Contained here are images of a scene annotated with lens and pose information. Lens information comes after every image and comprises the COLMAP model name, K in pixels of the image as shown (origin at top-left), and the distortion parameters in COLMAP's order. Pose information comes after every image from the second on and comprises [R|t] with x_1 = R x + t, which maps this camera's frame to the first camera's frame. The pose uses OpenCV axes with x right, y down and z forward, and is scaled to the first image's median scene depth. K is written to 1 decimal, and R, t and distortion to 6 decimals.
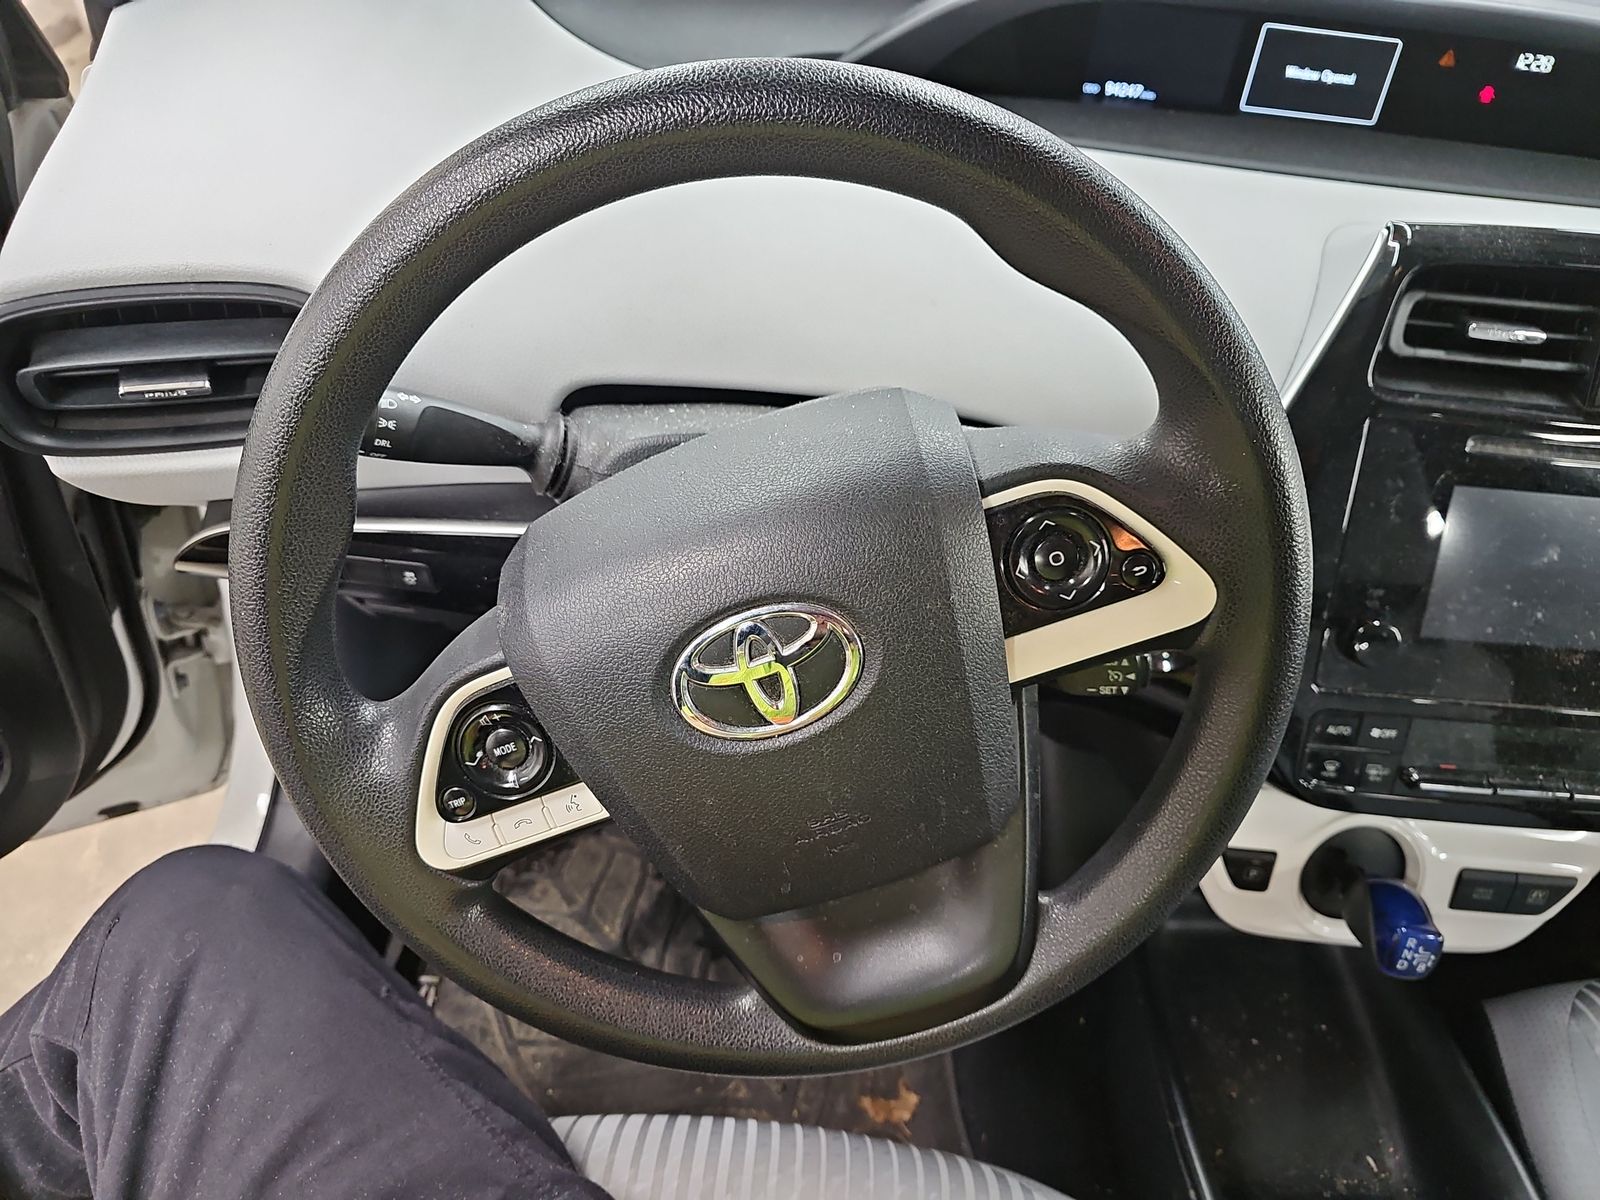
lens RADIAL K [[1077.2, 0, 801.9], [0, 1077.2, 597.3], [0, 0, 1]] dist [0.010059, -0.002716]
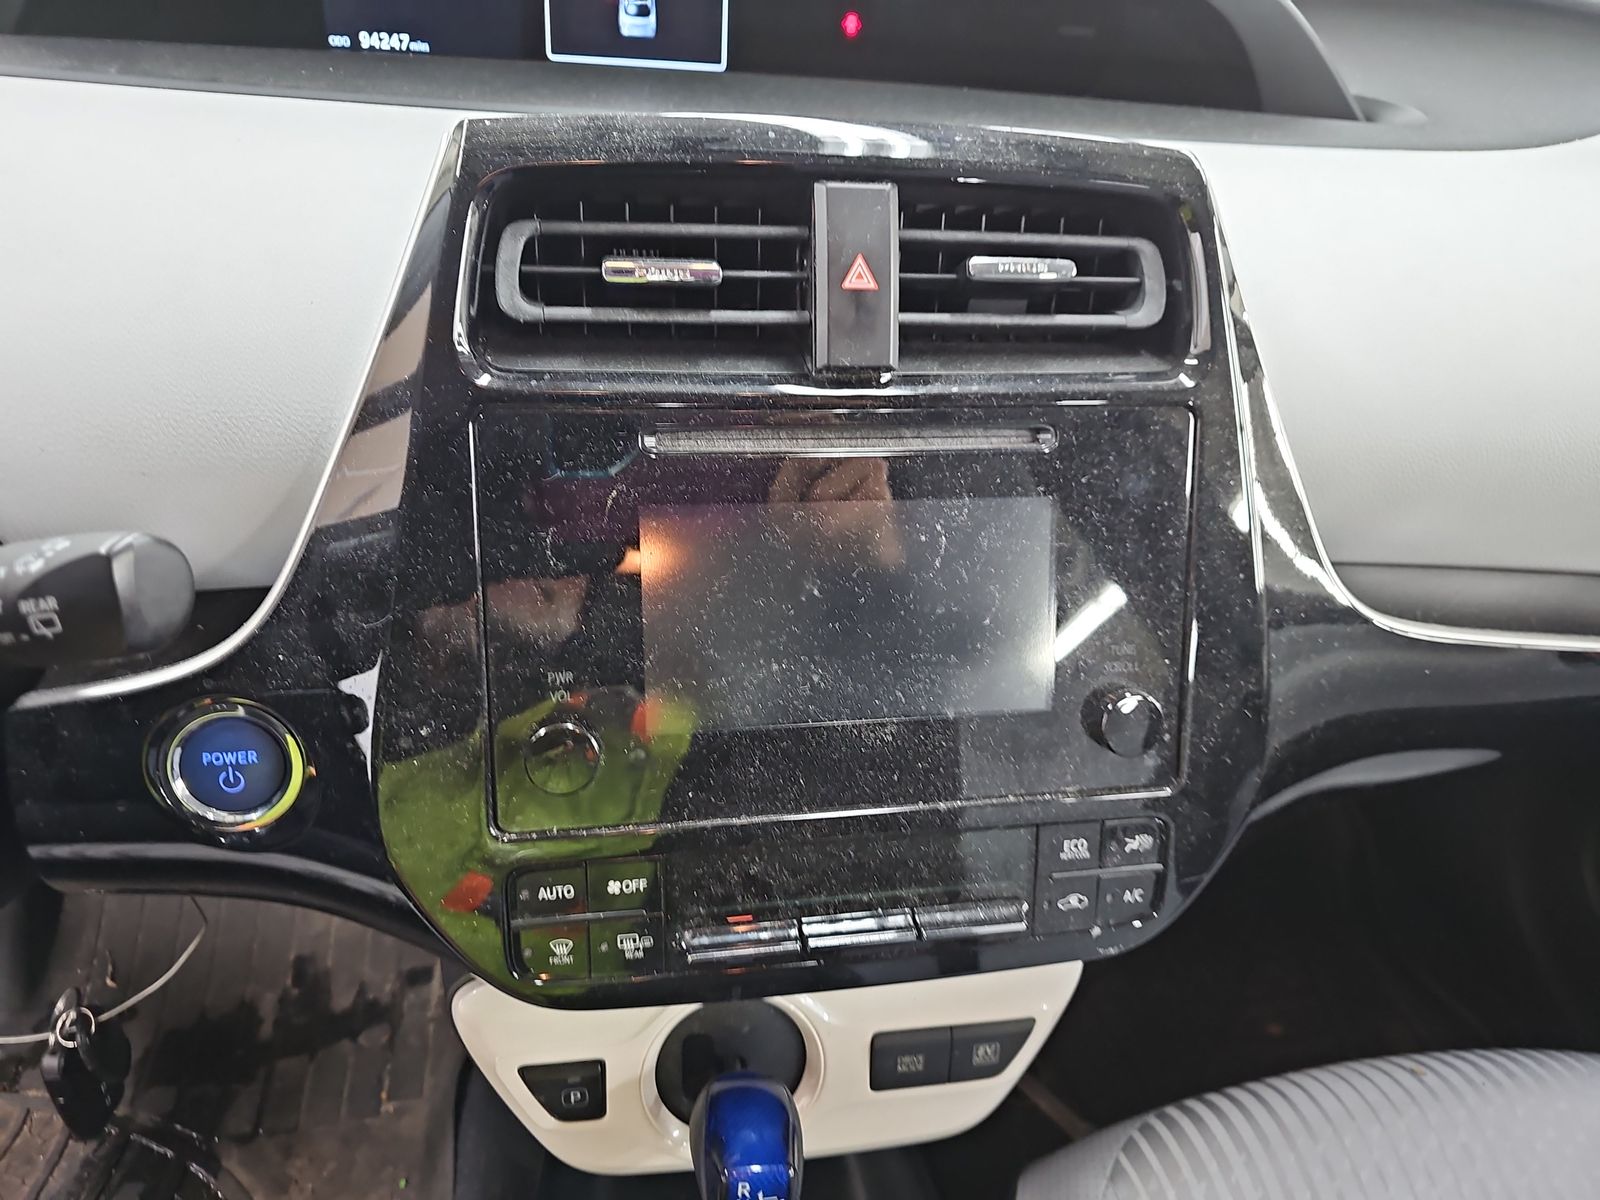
lens RADIAL K [[1077.2, 0, 798.1], [0, 1077.2, 603.9], [0, 0, 1]] dist [0.010059, -0.002716]
pose [[0.983875, -0.122283, 0.130522, 0.569976], [0.131349, 0.989317, -0.063239, 0.010581], [-0.121394, 0.079363, 0.989427, 0.318961]]
